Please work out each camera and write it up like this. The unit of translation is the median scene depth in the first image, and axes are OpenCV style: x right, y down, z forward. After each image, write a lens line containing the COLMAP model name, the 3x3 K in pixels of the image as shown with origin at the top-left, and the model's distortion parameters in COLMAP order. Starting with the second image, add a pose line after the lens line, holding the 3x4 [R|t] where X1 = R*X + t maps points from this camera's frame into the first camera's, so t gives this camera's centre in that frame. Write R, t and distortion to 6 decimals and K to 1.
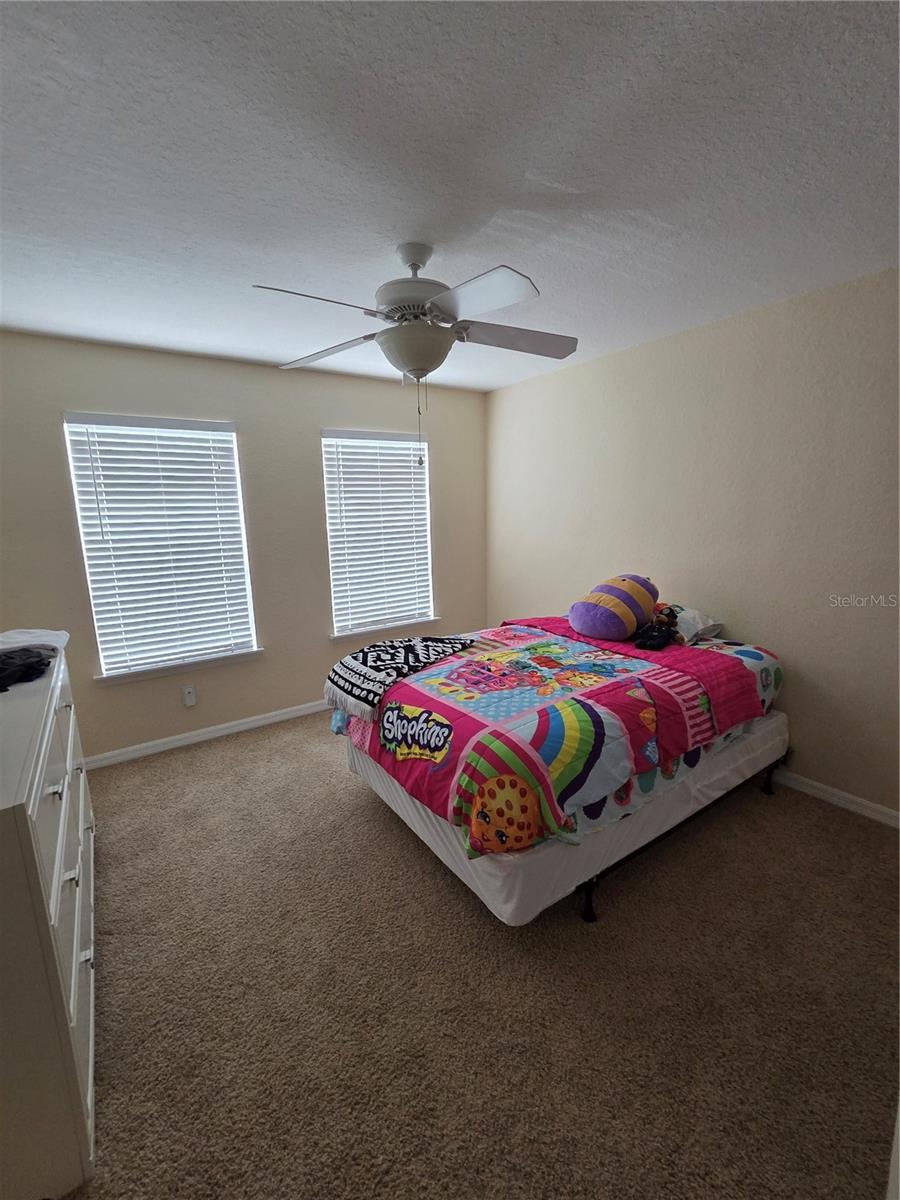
lens RADIAL K [[509.9, 0, 450.0], [0, 509.9, 600.0], [0, 0, 1]] dist [-0.000091, 0.000185]
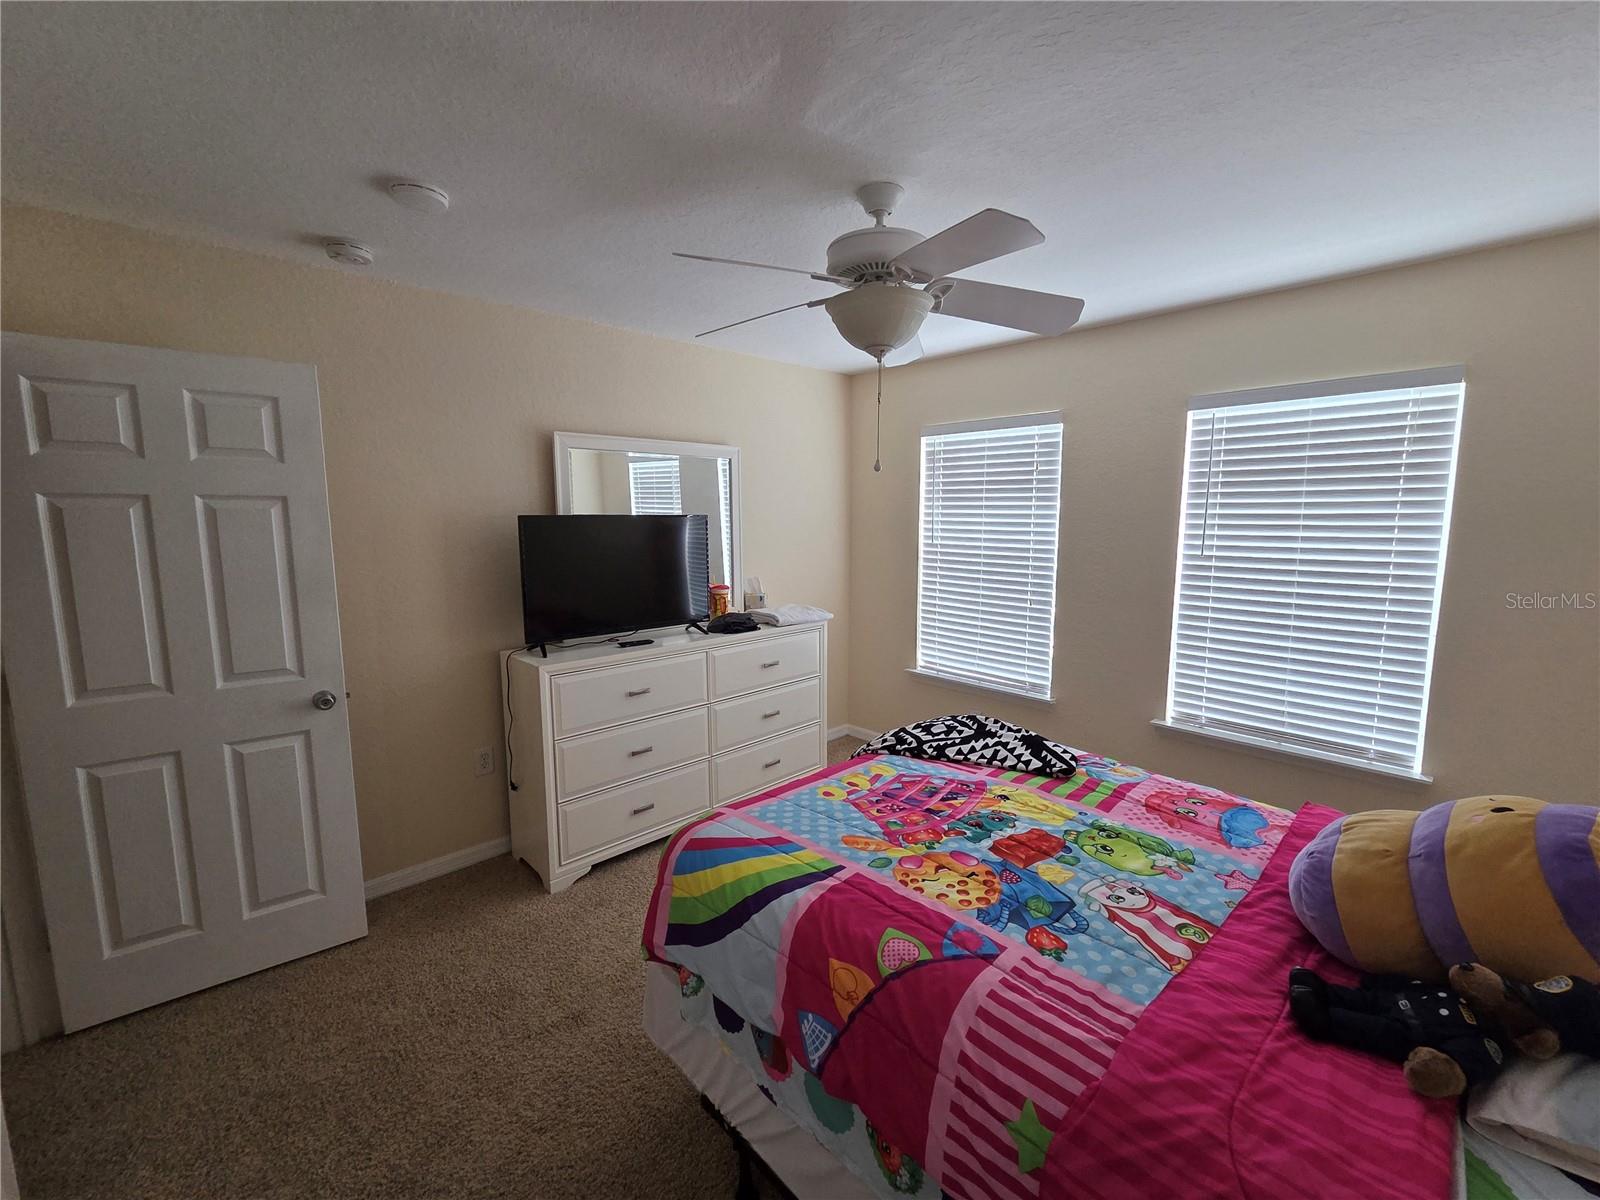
lens RADIAL K [[660.7, 0, 805.7], [0, 660.7, 594.1], [0, 0, 1]] dist [-0.002152, 0.000654]
pose [[0.155840, 0.144656, -0.977133, 0.744052], [-0.187014, 0.975649, 0.114610, -0.149577], [0.969917, 0.164877, 0.179098, 0.632618]]
